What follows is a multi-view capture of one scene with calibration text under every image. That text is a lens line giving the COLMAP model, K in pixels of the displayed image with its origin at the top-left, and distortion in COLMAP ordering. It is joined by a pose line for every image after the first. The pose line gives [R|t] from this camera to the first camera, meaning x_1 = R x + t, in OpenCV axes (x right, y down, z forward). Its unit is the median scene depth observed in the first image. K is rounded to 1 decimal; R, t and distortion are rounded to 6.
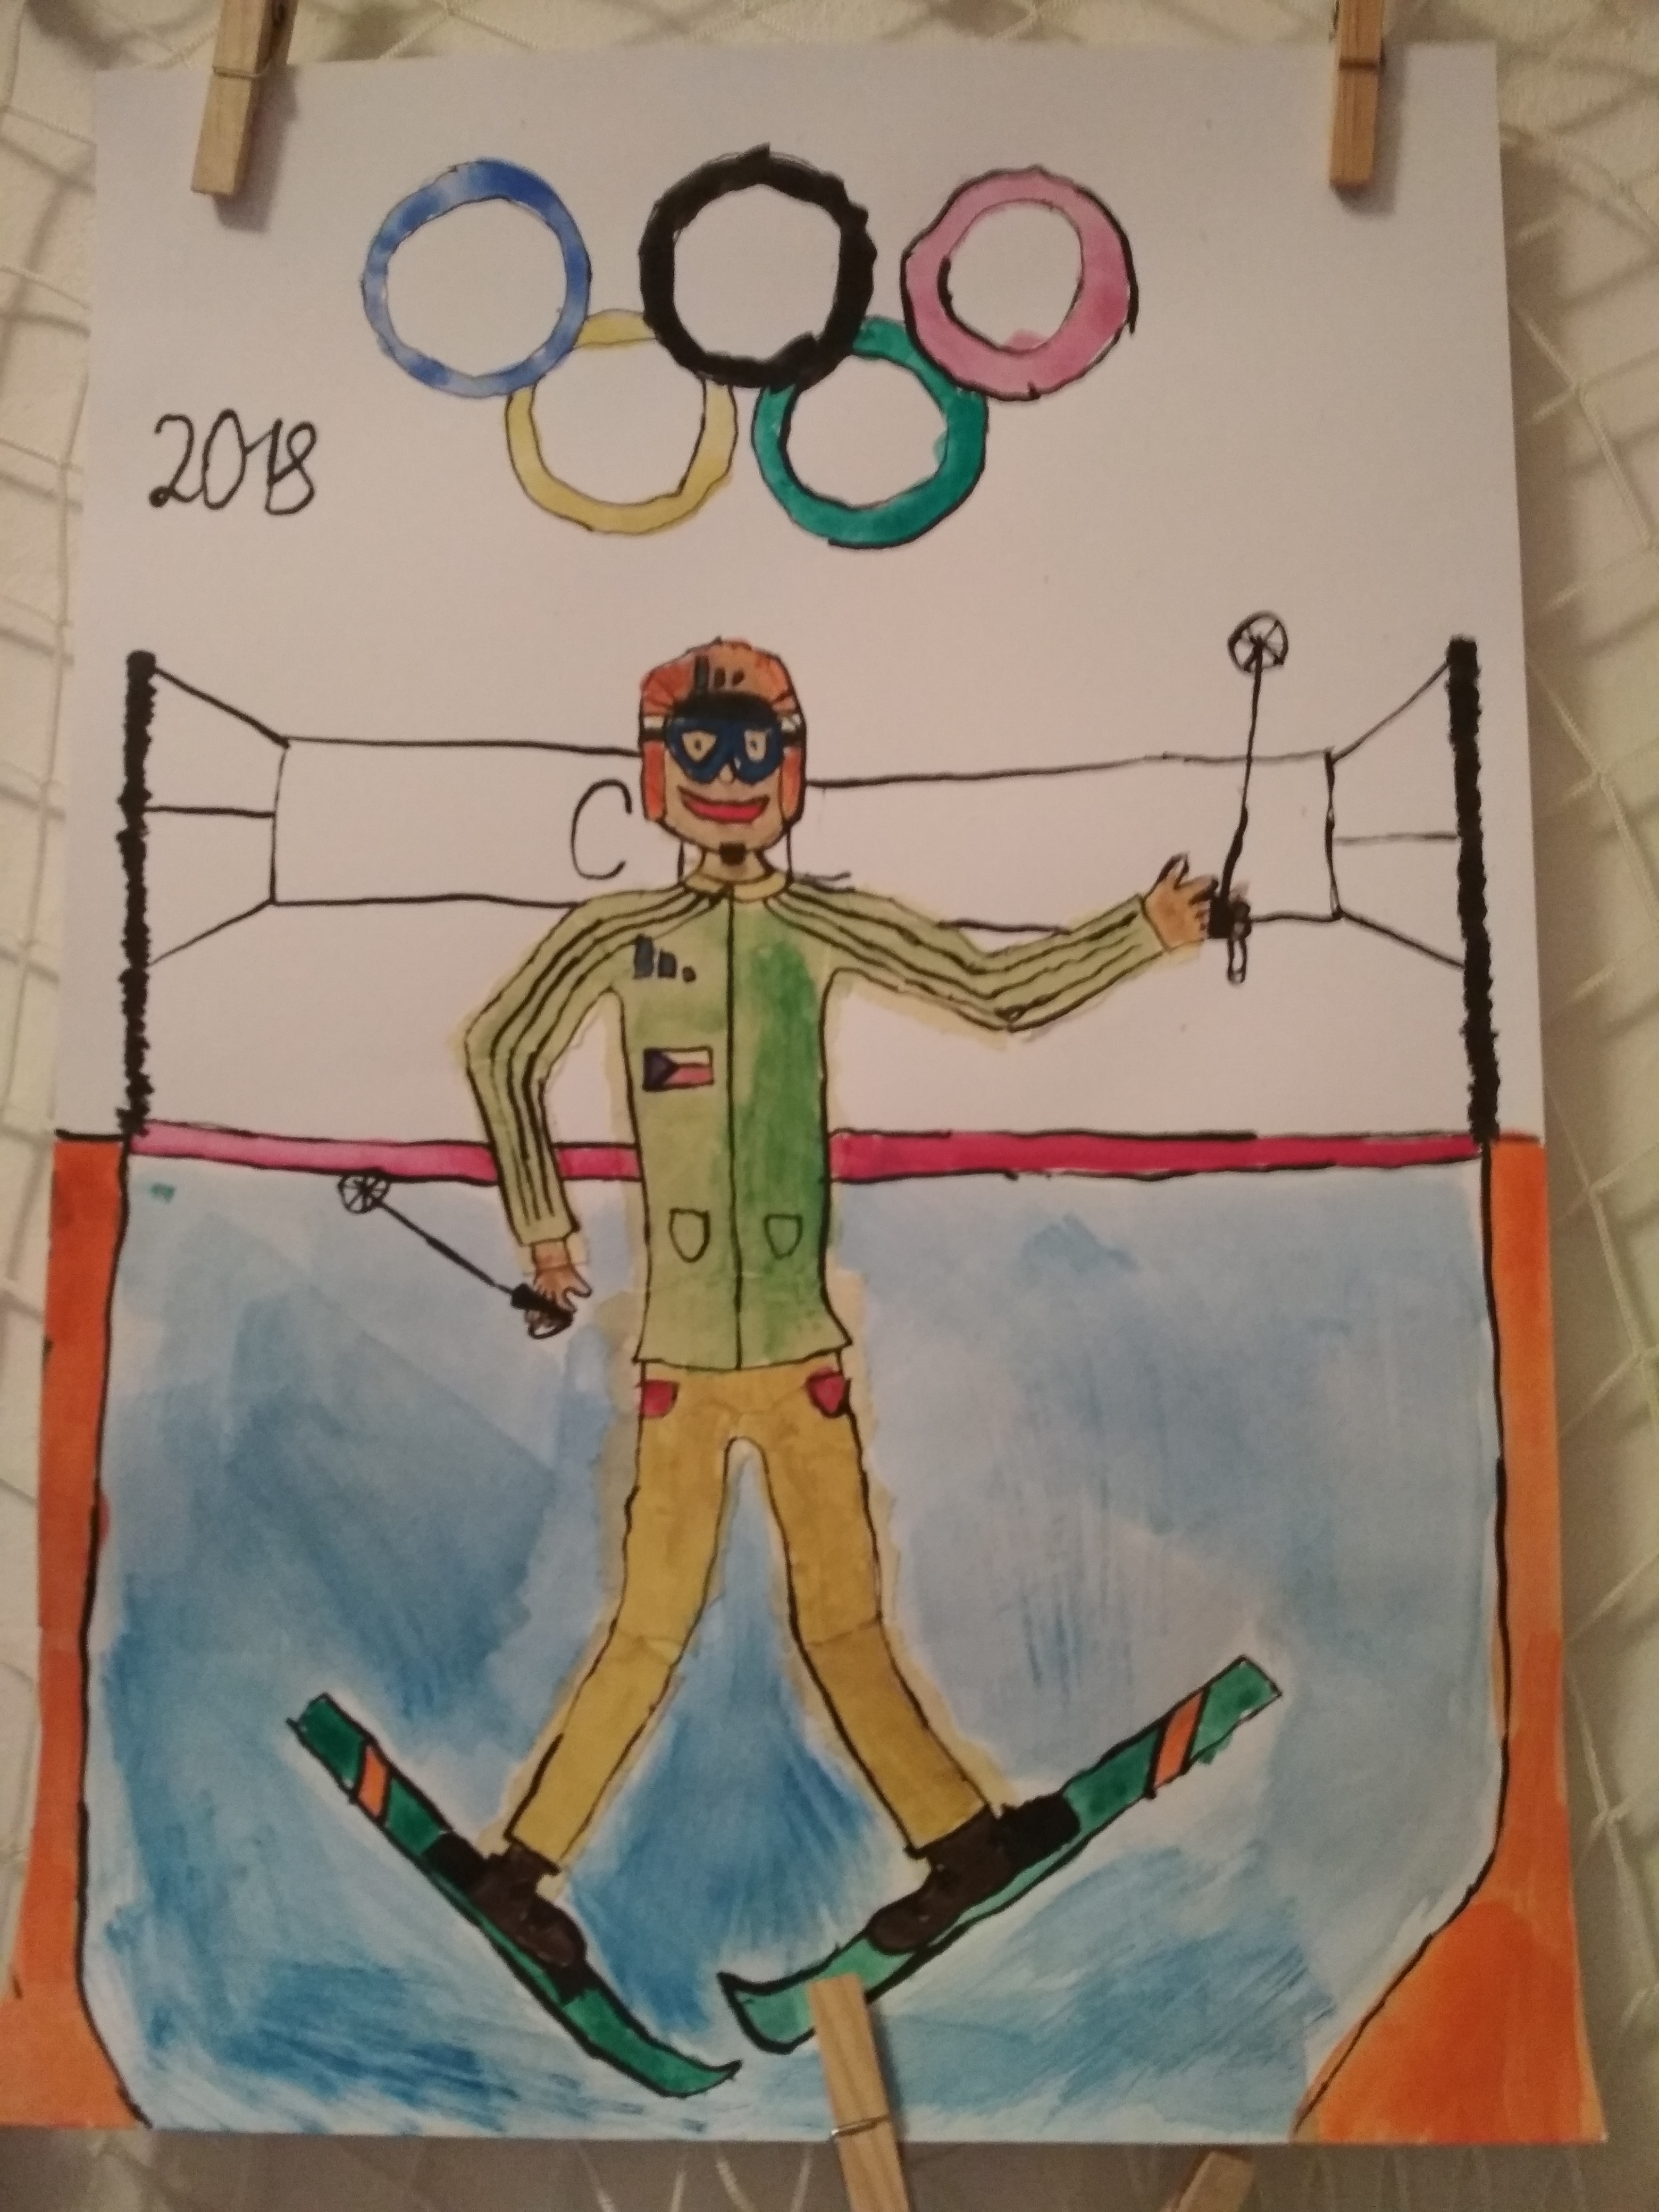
lens RADIAL K [[1915.8, 0, 825.5], [0, 1915.8, 1084.5], [0, 0, 1]] dist [0.086182, -0.147902]
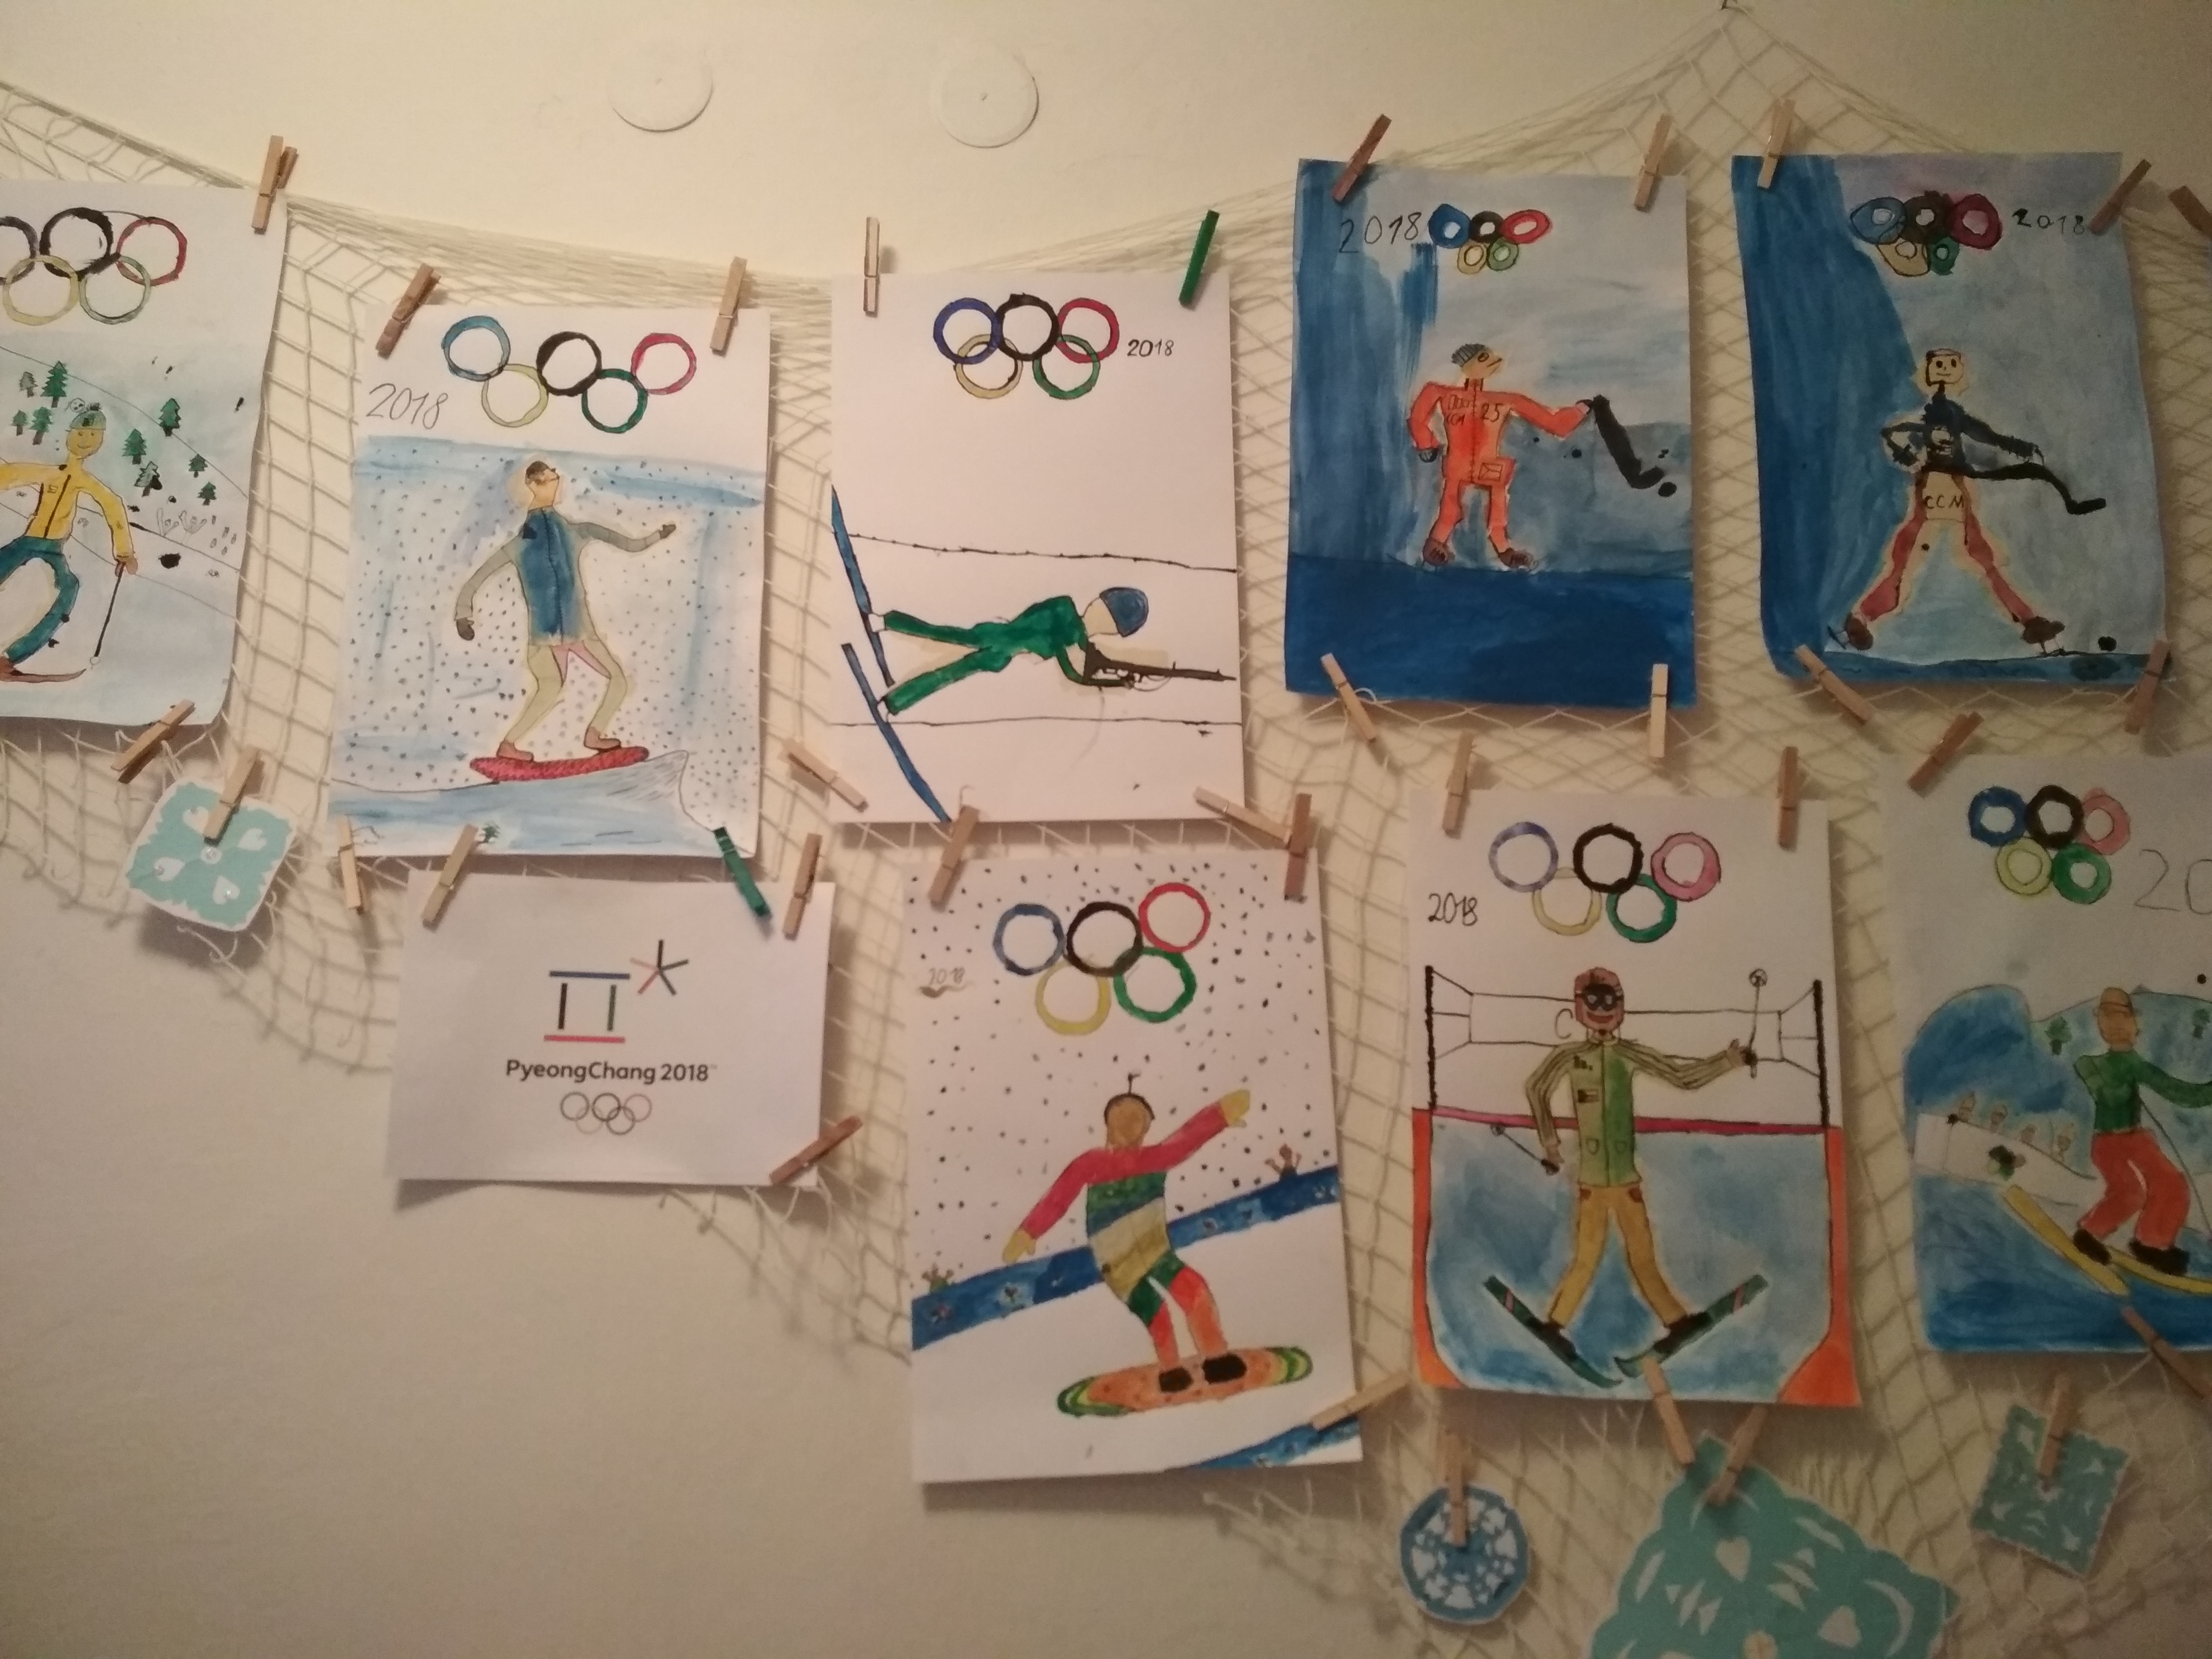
lens RADIAL K [[1915.8, 0, 1097.6], [0, 1915.8, 807.4], [0, 0, 1]] dist [0.086182, -0.147902]
pose [[0.998817, 0.039746, 0.028029, -1.069368], [-0.037075, 0.995239, -0.090138, -0.178904], [-0.031478, 0.088992, 0.995535, -2.438070]]
